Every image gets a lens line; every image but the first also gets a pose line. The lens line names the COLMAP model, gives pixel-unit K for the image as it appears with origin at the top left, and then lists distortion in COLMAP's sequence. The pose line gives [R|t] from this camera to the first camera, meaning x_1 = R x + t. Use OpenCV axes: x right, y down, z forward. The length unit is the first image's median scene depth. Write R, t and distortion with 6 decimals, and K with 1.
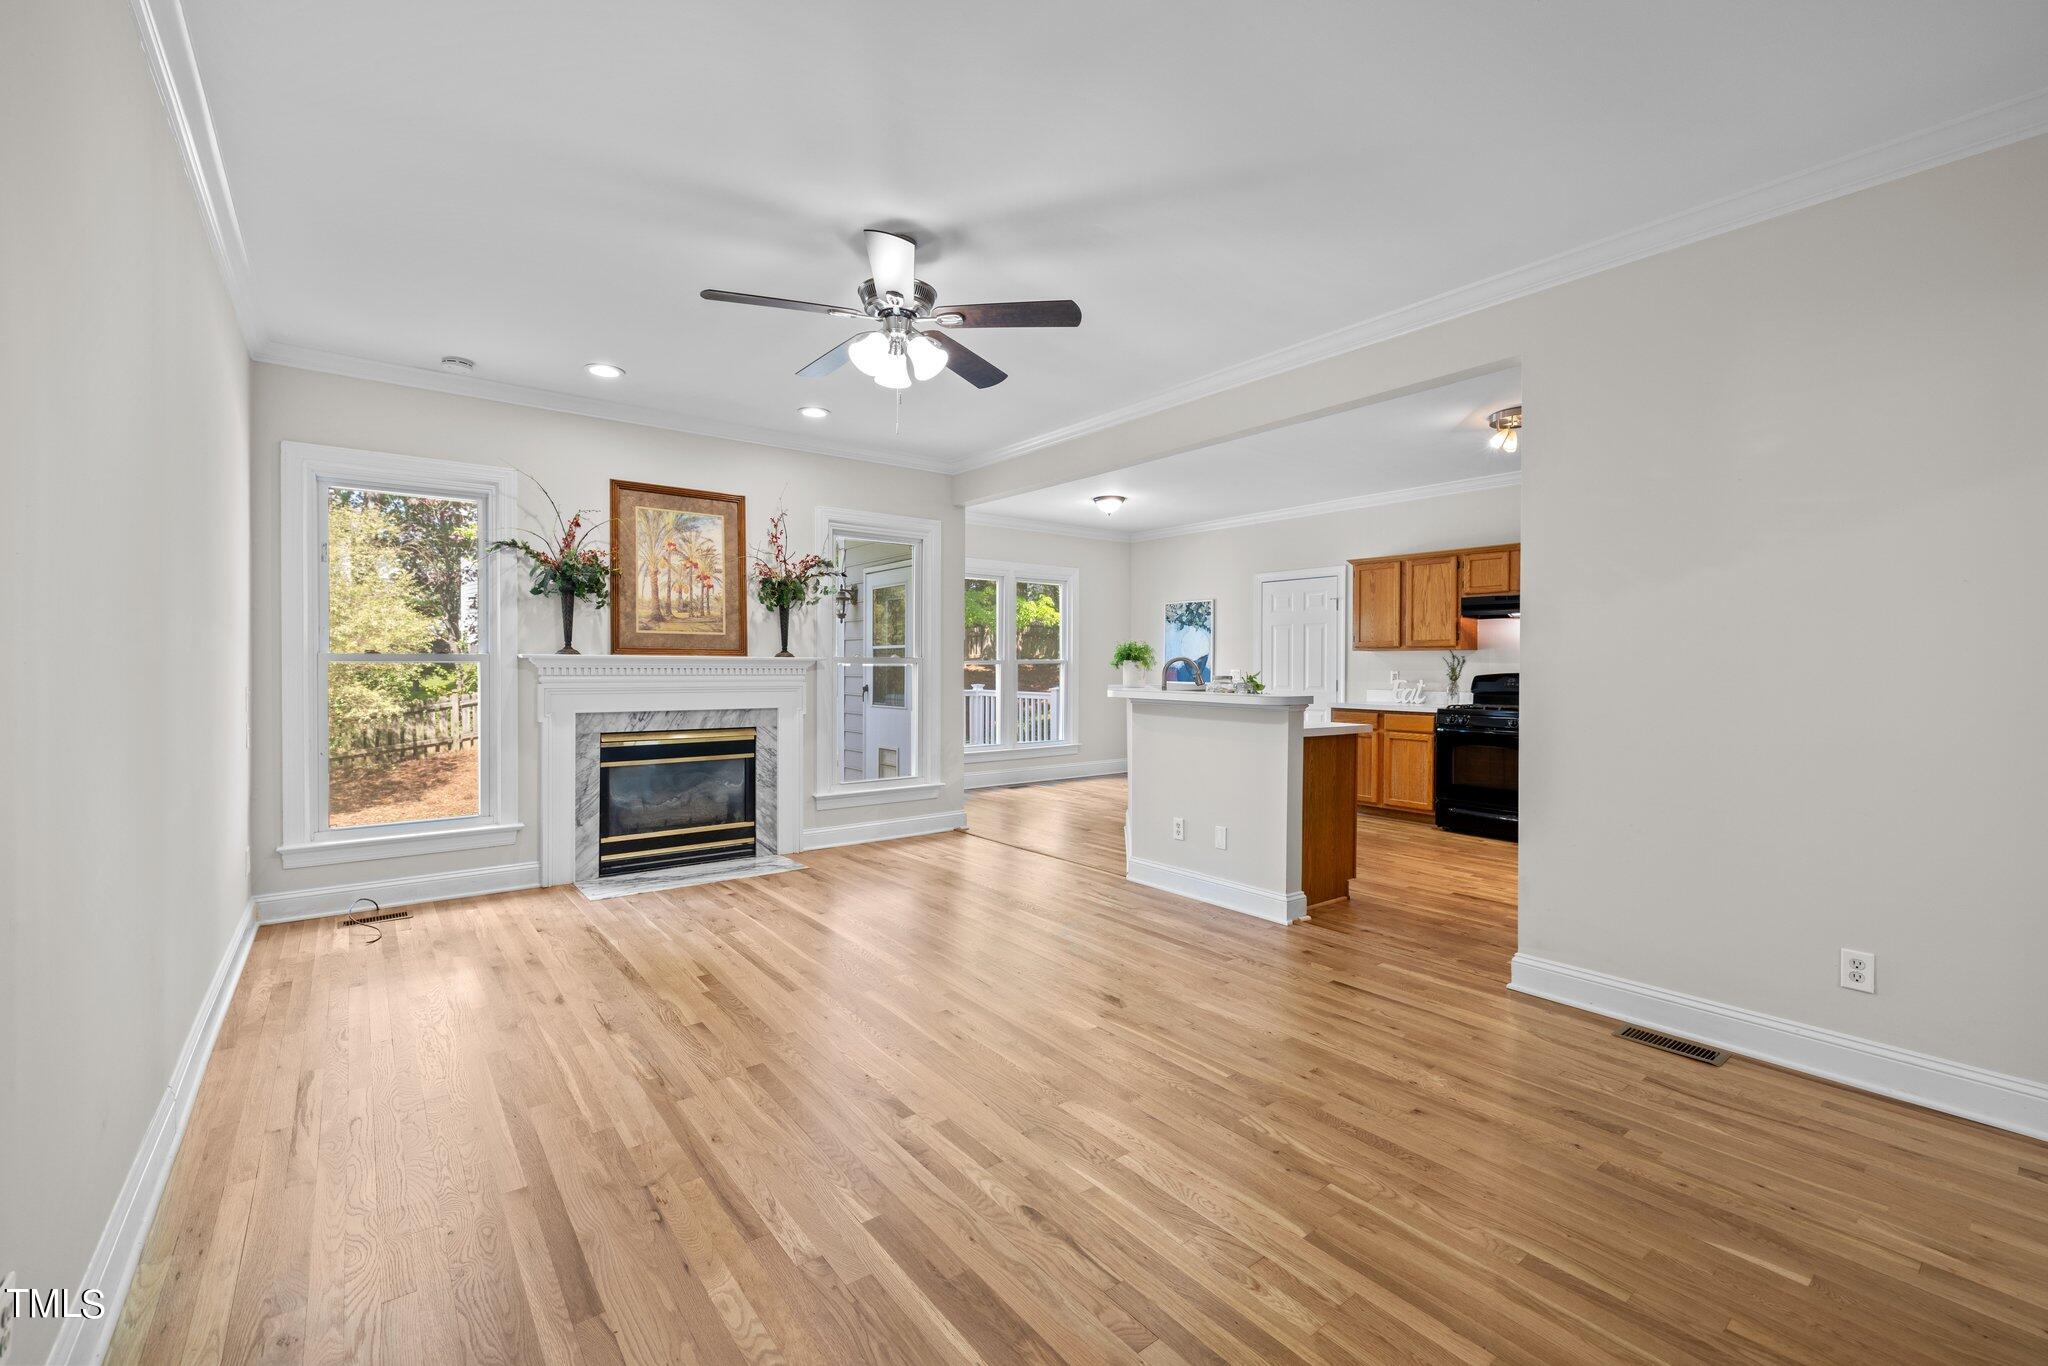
lens RADIAL K [[855.2, 0, 1013.3], [0, 855.2, 670.2], [0, 0, 1]] dist [-0.003318, 0.002275]
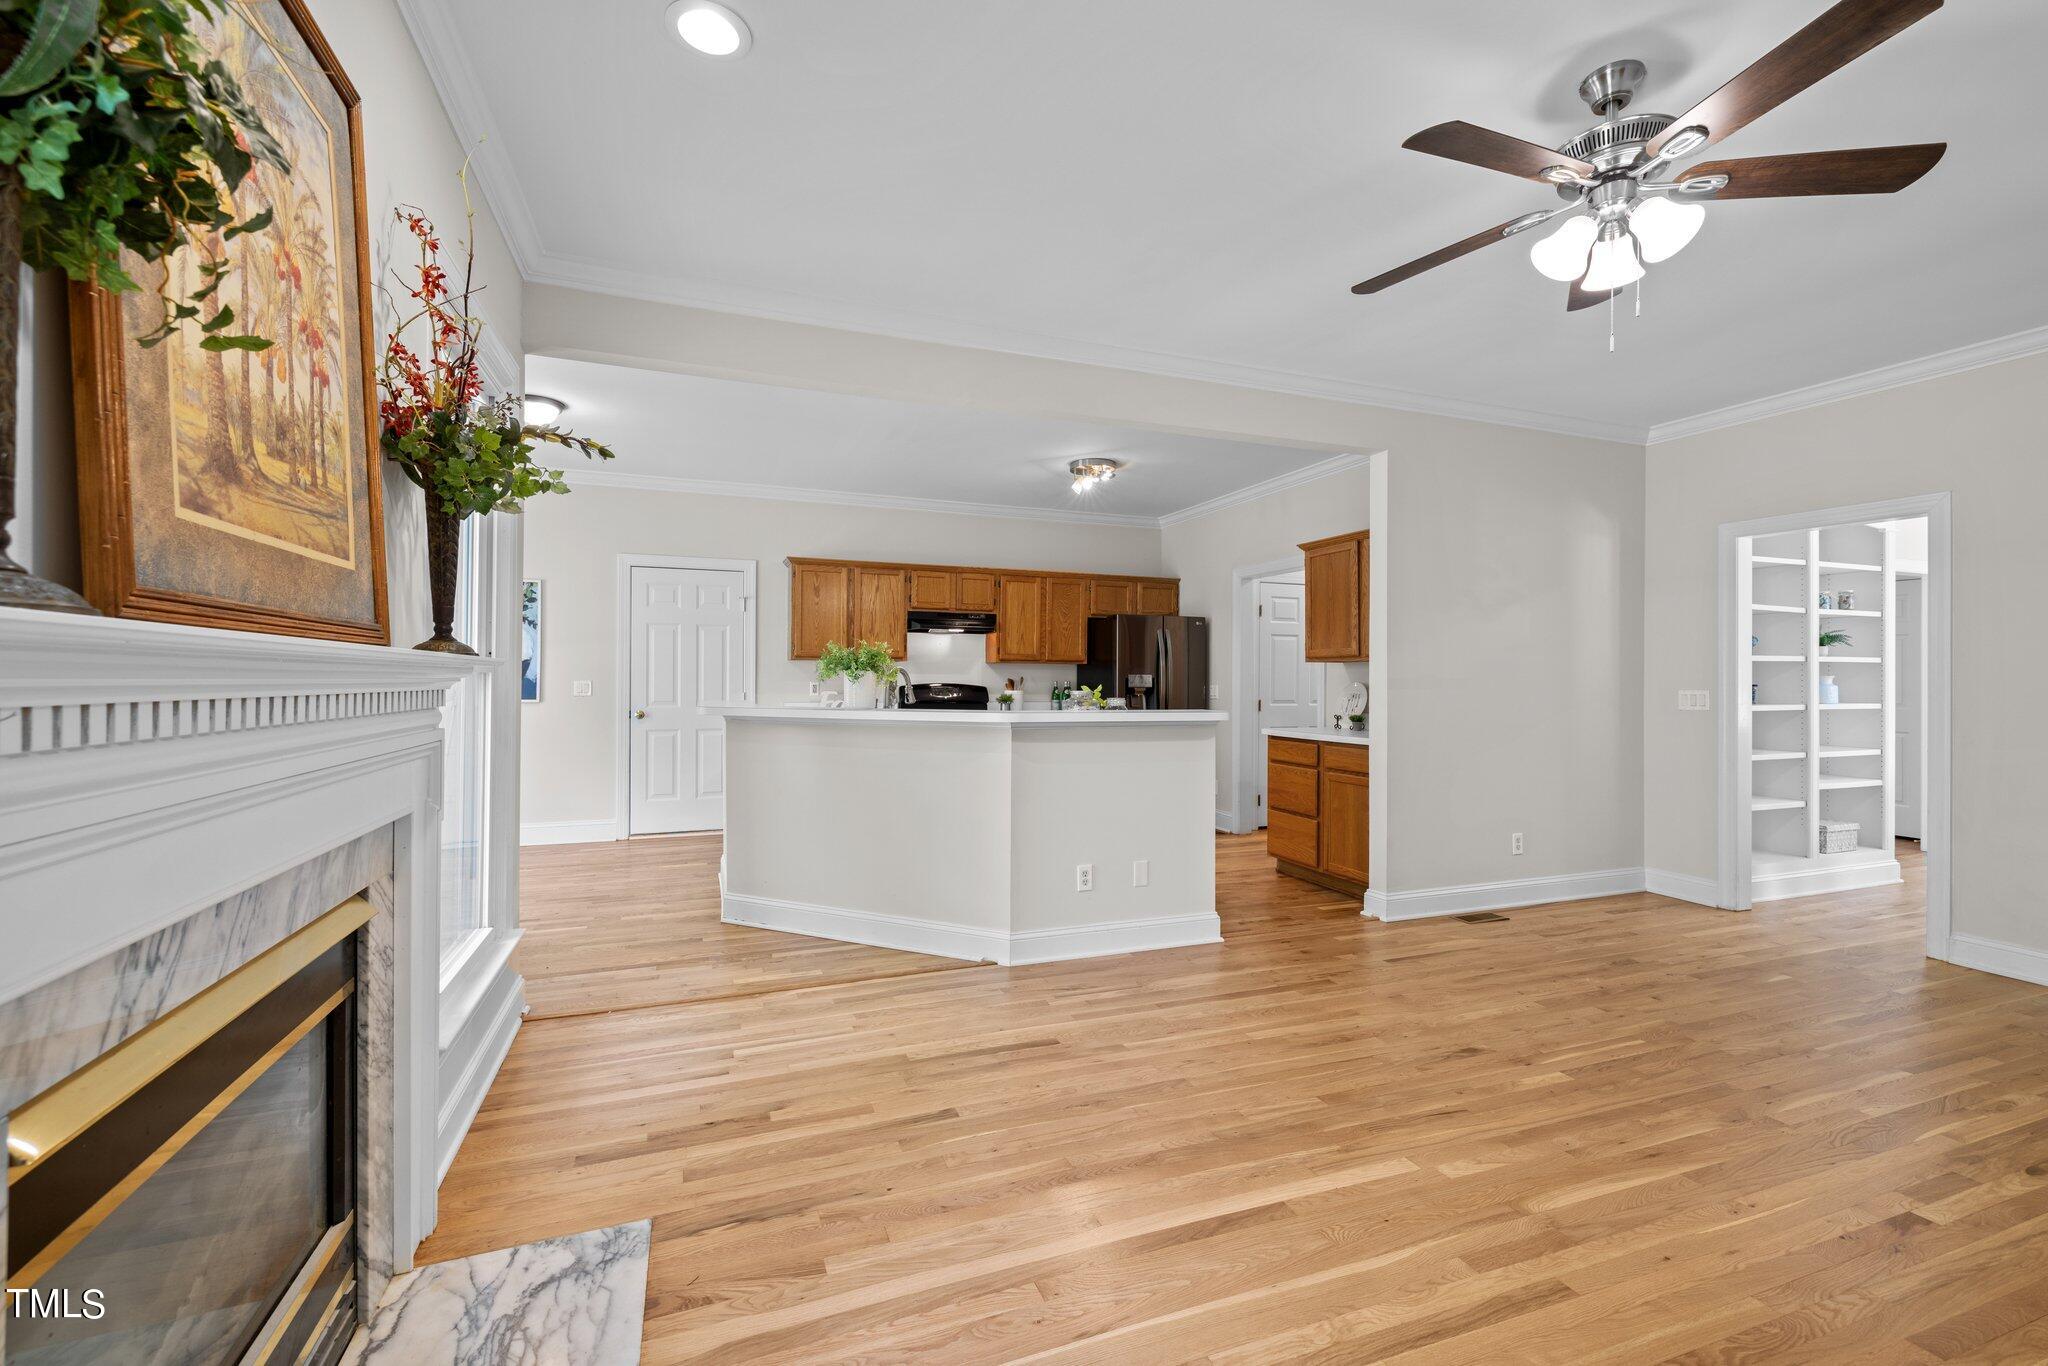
lens RADIAL K [[855.2, 0, 1015.6], [0, 855.2, 681.4], [0, 0, 1]] dist [-0.003318, 0.002275]
pose [[0.296312, -0.006412, 0.955070, -0.559394], [0.000364, 0.999978, 0.006600, -0.008126], [-0.955091, -0.001608, 0.296308, 0.750834]]
